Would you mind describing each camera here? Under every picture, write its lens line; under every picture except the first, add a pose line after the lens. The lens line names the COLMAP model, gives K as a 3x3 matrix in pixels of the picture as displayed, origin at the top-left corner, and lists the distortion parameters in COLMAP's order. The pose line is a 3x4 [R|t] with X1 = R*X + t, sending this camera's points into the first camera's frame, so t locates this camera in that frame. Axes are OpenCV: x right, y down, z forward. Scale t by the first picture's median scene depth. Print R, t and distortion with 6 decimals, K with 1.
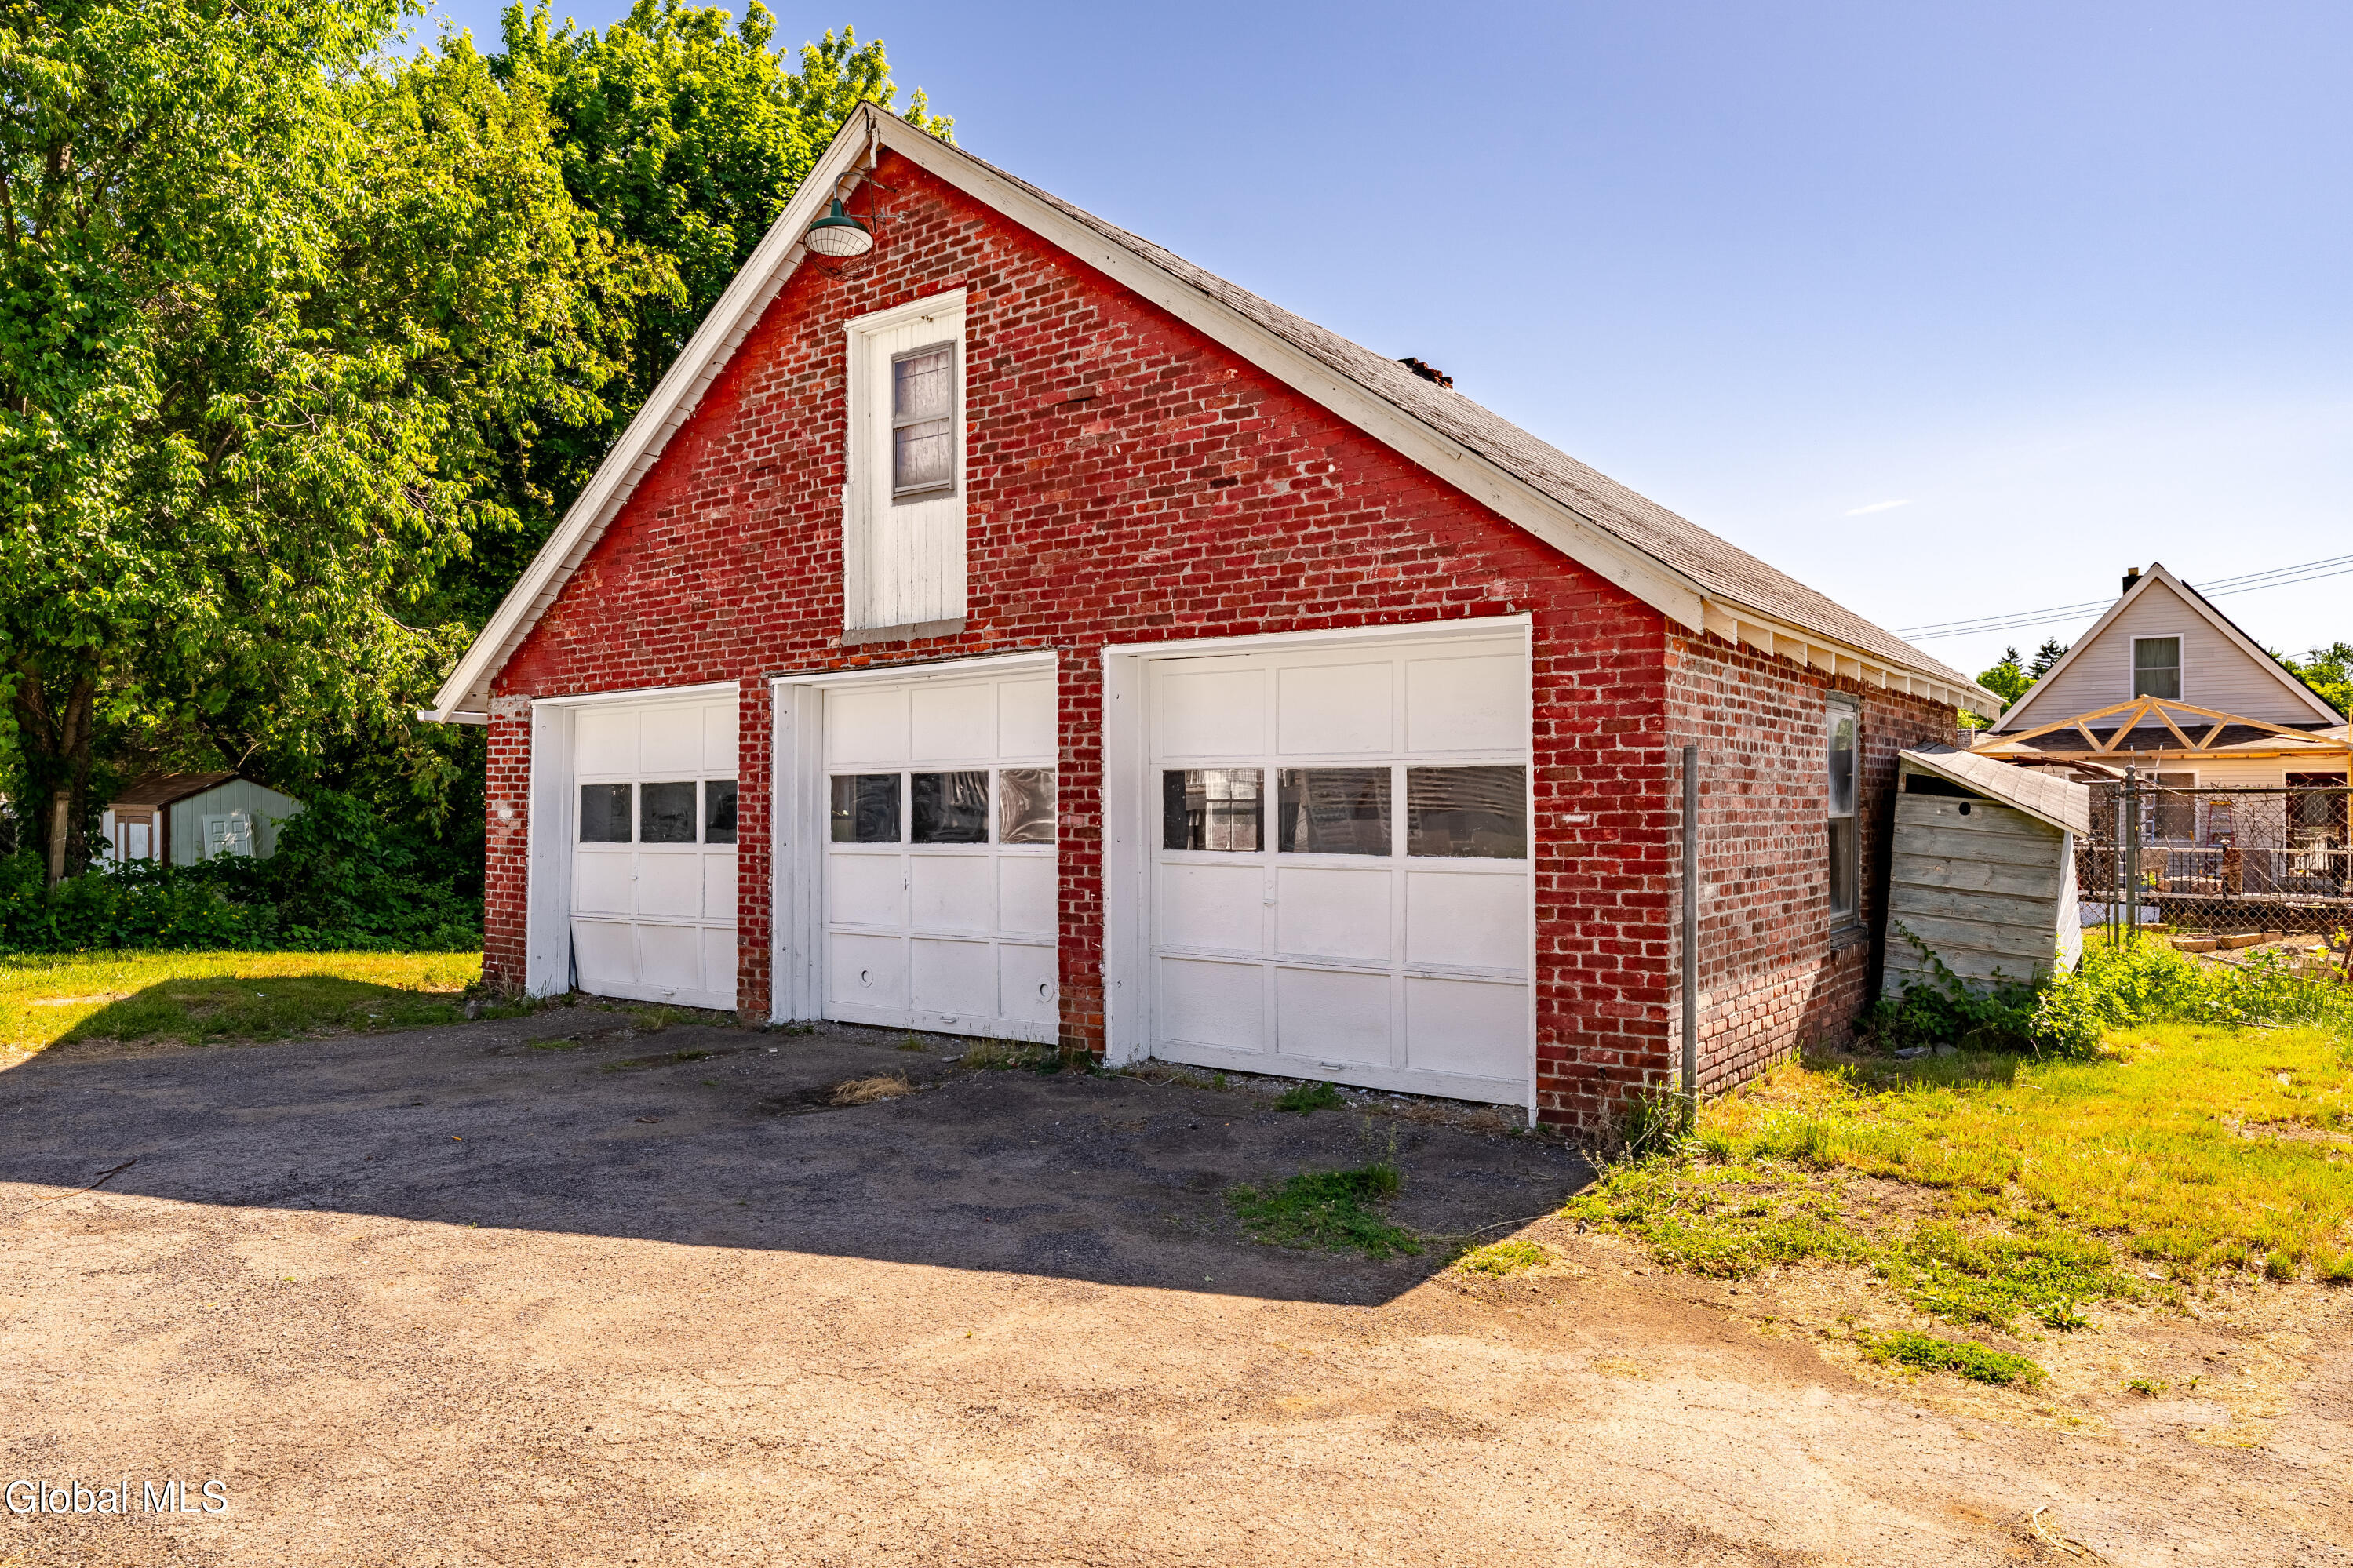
lens RADIAL K [[1516.5, 0, 1175.2], [0, 1516.5, 788.6], [0, 0, 1]] dist [0.005452, 0.001490]
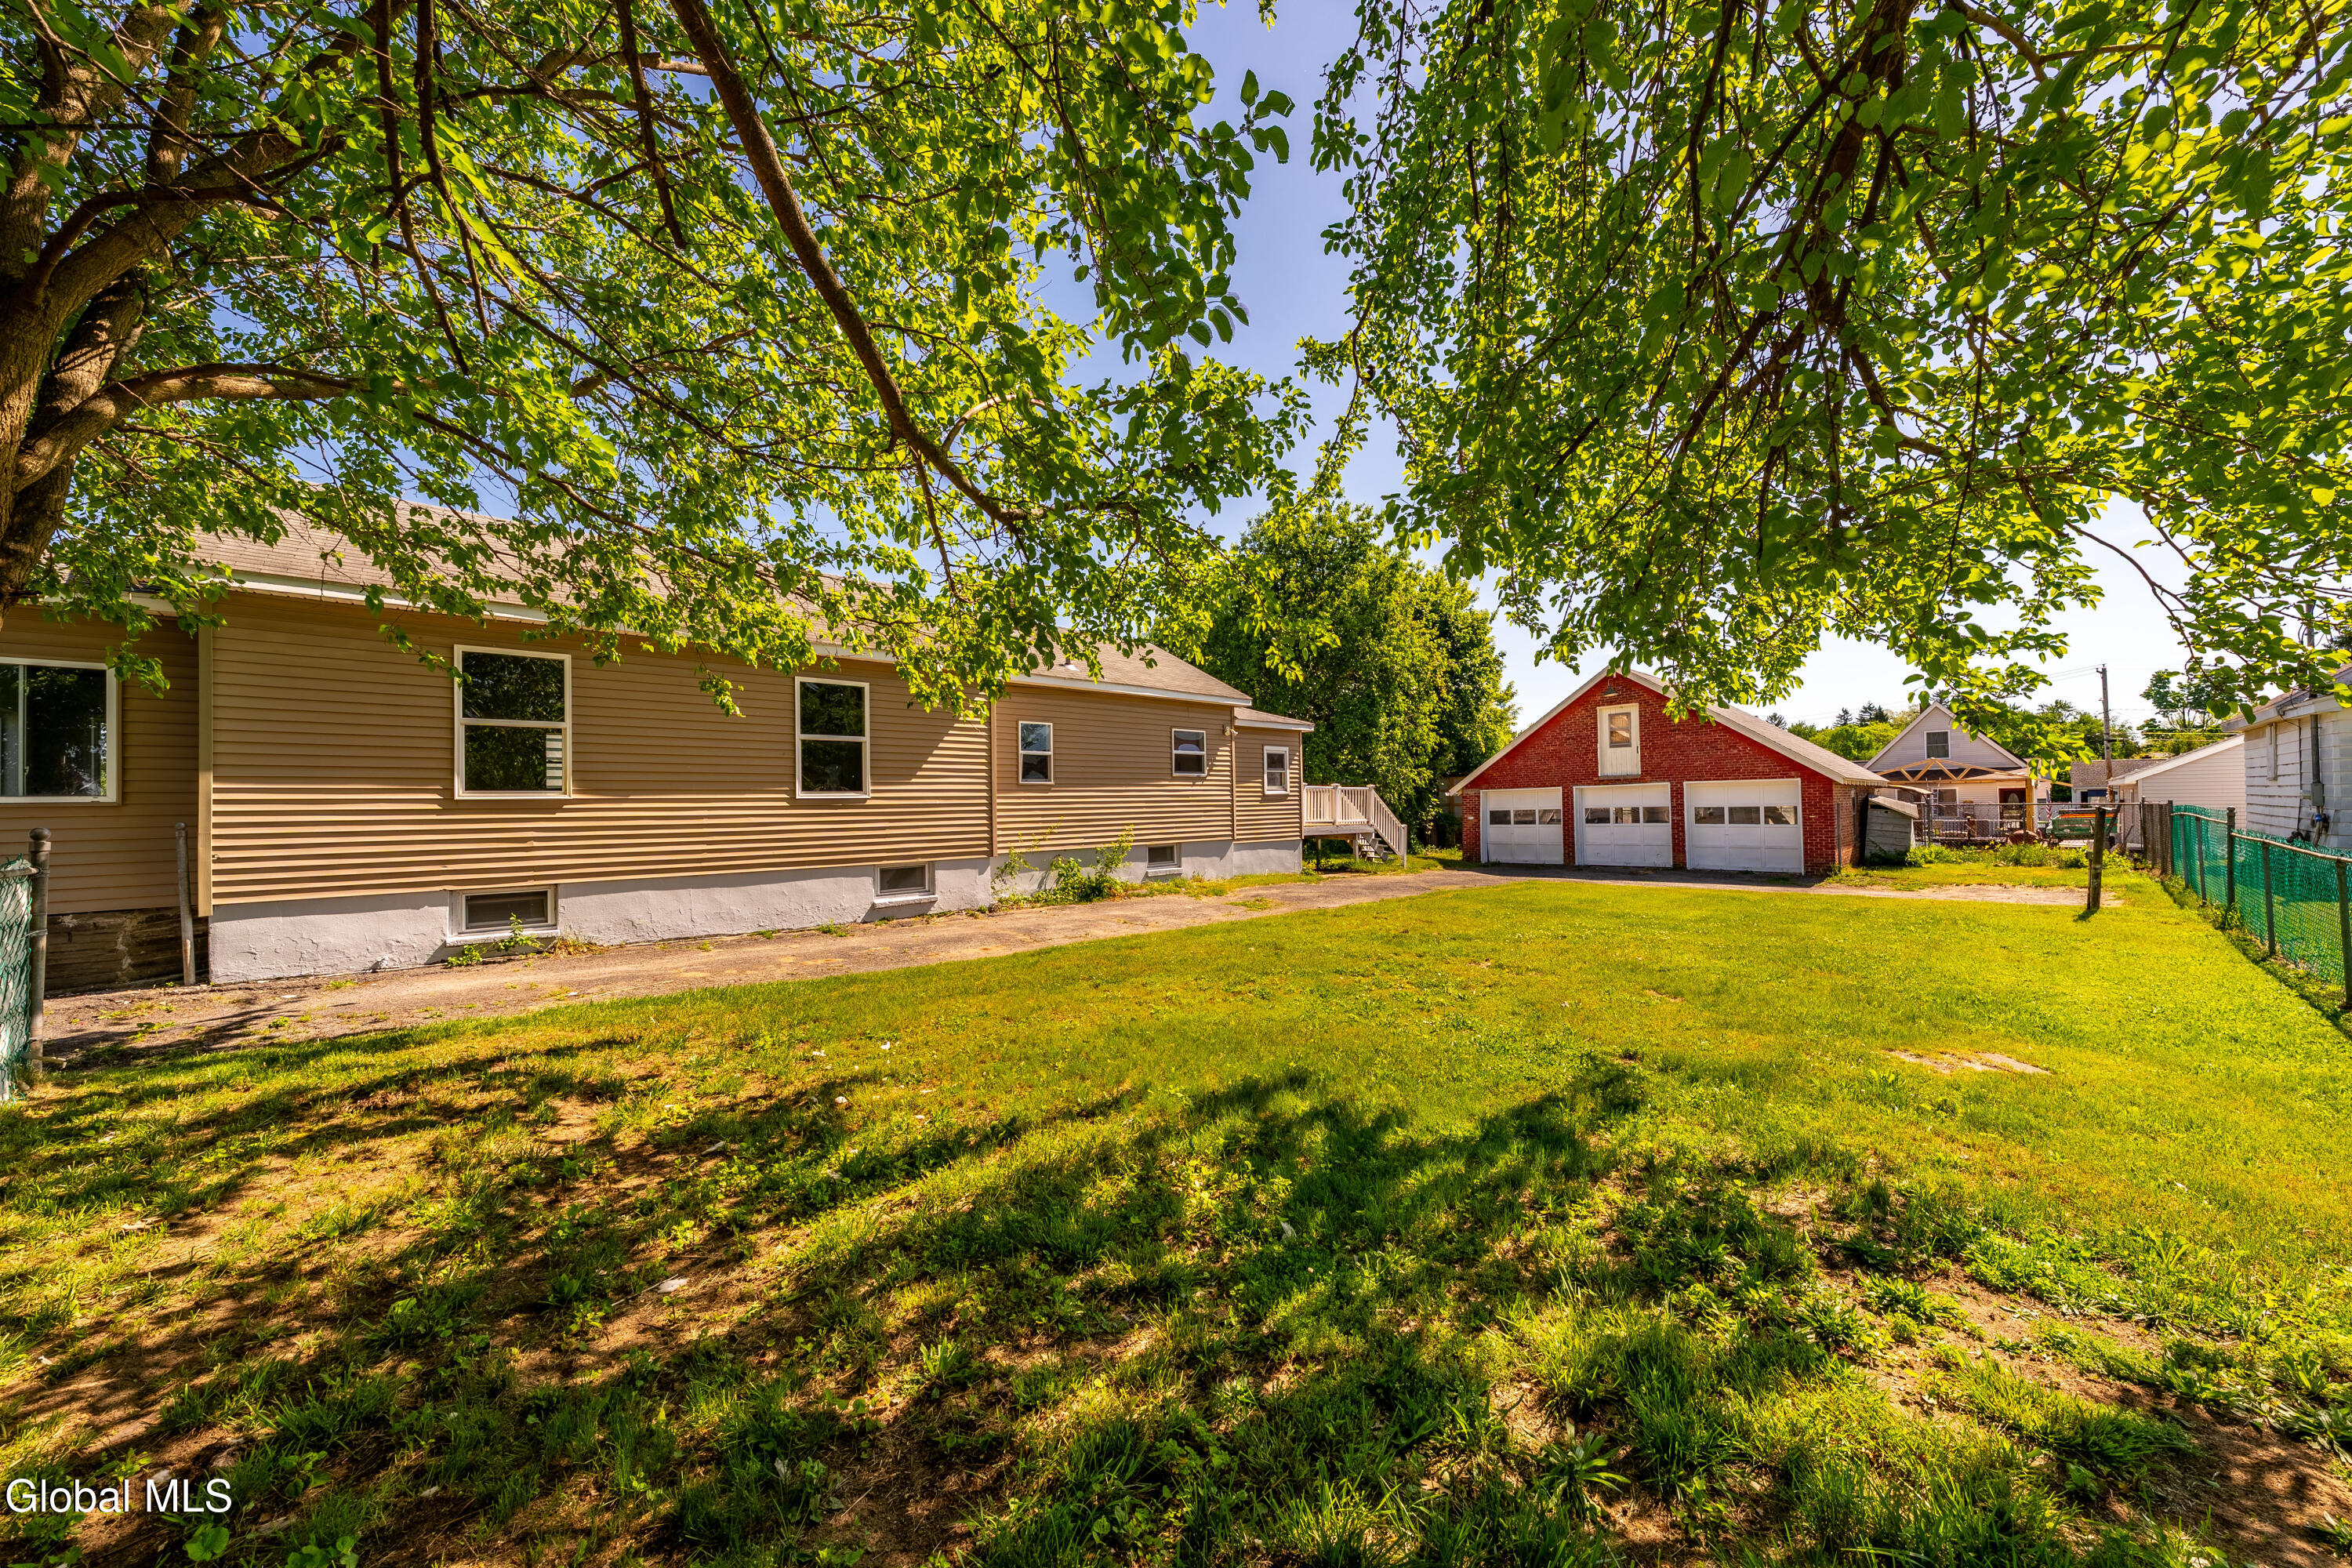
lens RADIAL K [[817.7, 0, 1181.1], [0, 817.7, 796.7], [0, 0, 1]] dist [-0.001462, -0.000062]
pose [[0.984198, -0.021434, -0.175769, -1.145624], [0.021467, 0.999768, -0.001712, -0.075026], [0.175765, -0.002088, 0.984430, -1.801721]]
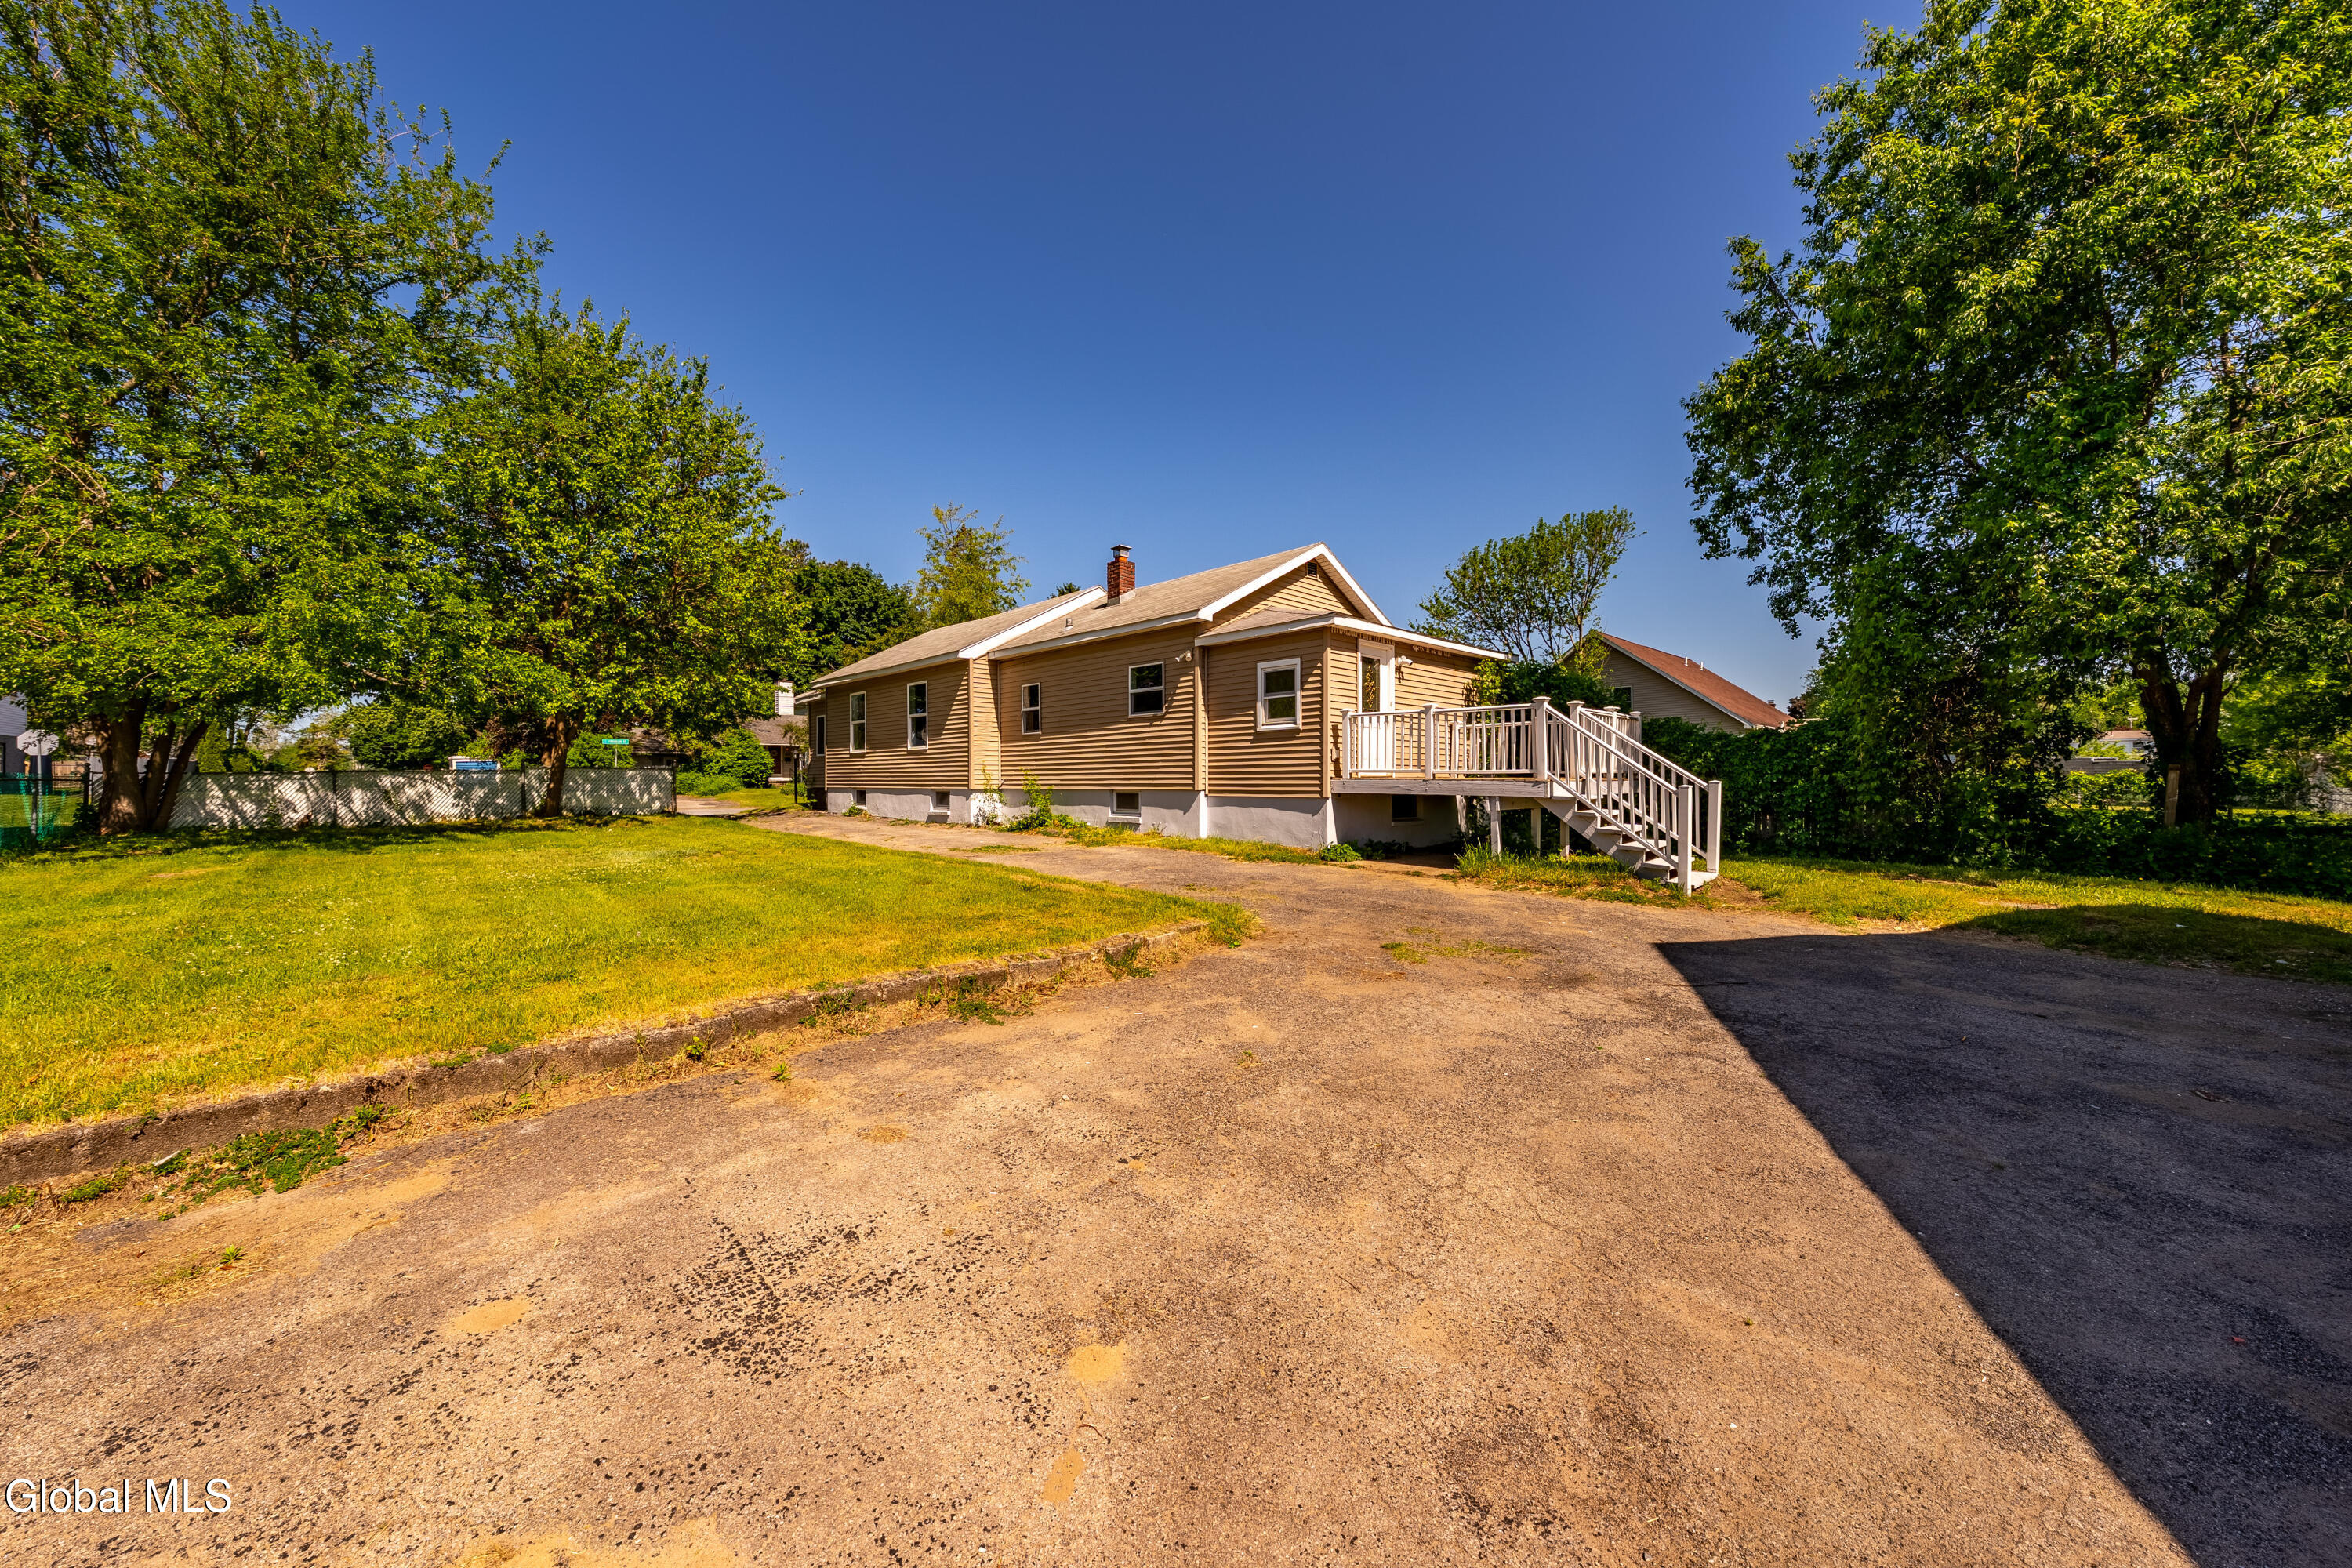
lens RADIAL K [[817.7, 0, 1169.0], [0, 817.7, 783.8], [0, 0, 1]] dist [-0.001462, -0.000062]
pose [[-0.147000, 0.001753, -0.989135, 0.122581], [0.011767, 0.999931, 0.000024, 0.009612], [0.989066, -0.011636, -0.147011, 0.223137]]
